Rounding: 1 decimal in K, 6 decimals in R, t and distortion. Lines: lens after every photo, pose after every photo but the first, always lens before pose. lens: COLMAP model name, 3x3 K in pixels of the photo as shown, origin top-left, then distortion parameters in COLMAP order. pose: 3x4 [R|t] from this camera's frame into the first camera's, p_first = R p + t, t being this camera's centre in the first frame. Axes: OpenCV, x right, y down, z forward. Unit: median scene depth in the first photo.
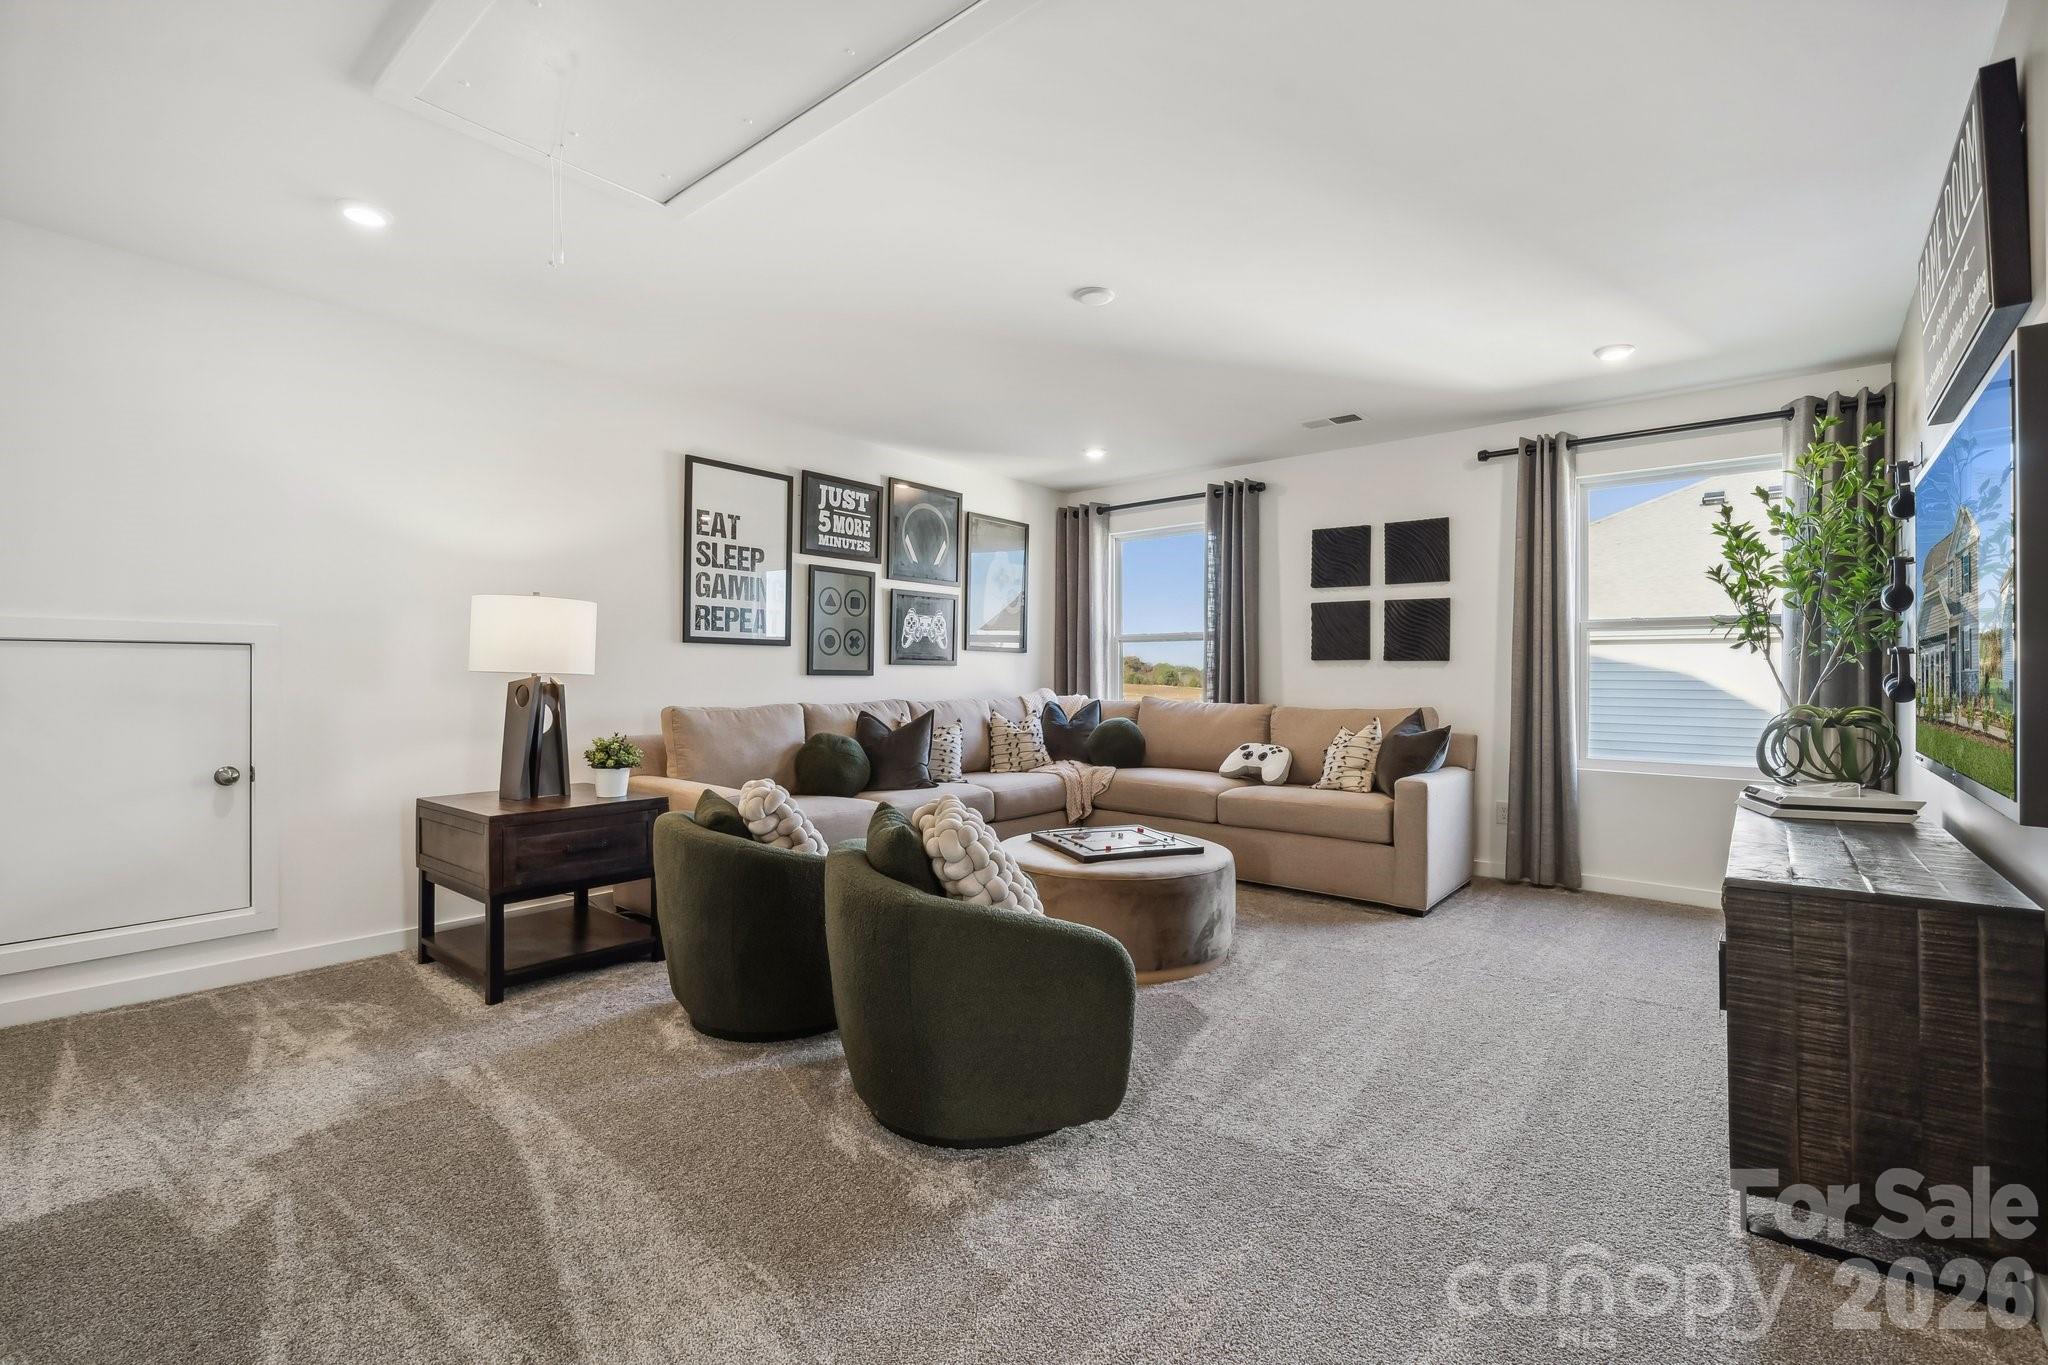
lens RADIAL K [[903.7, 0, 1038.1], [0, 903.7, 678.0], [0, 0, 1]] dist [-0.003075, -0.000383]
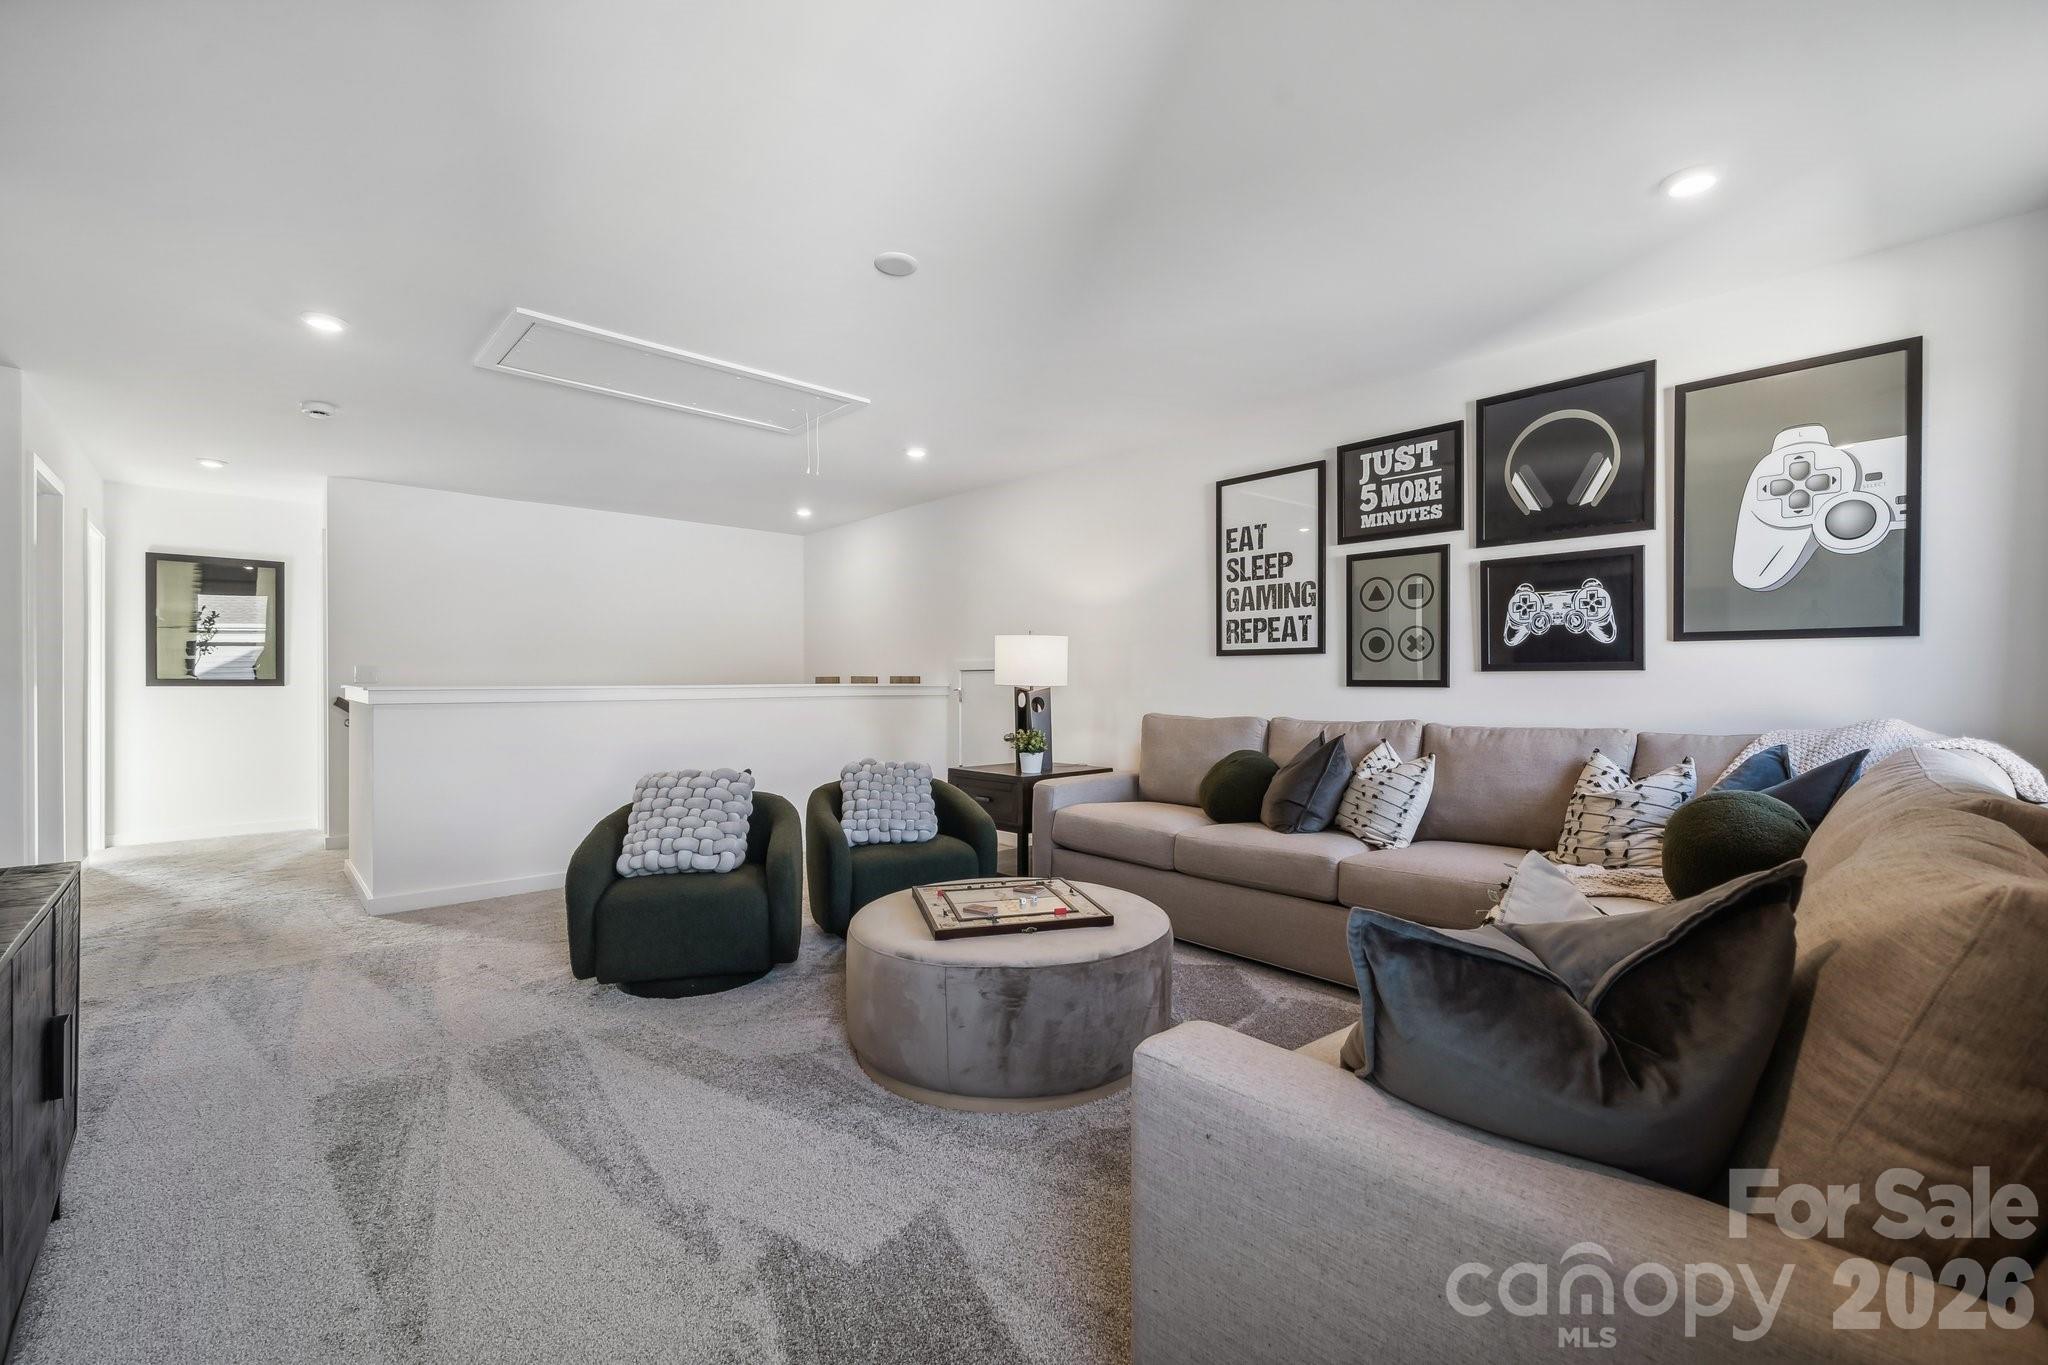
lens RADIAL K [[872.2, 0, 1039.8], [0, 872.2, 679.6], [0, 0, 1]] dist [0.000652, 0.000001]
pose [[-0.144162, -0.003498, -0.989548, 0.637524], [-0.000044, 0.999994, -0.003529, -0.007568], [0.989554, -0.000465, -0.144161, 0.896809]]
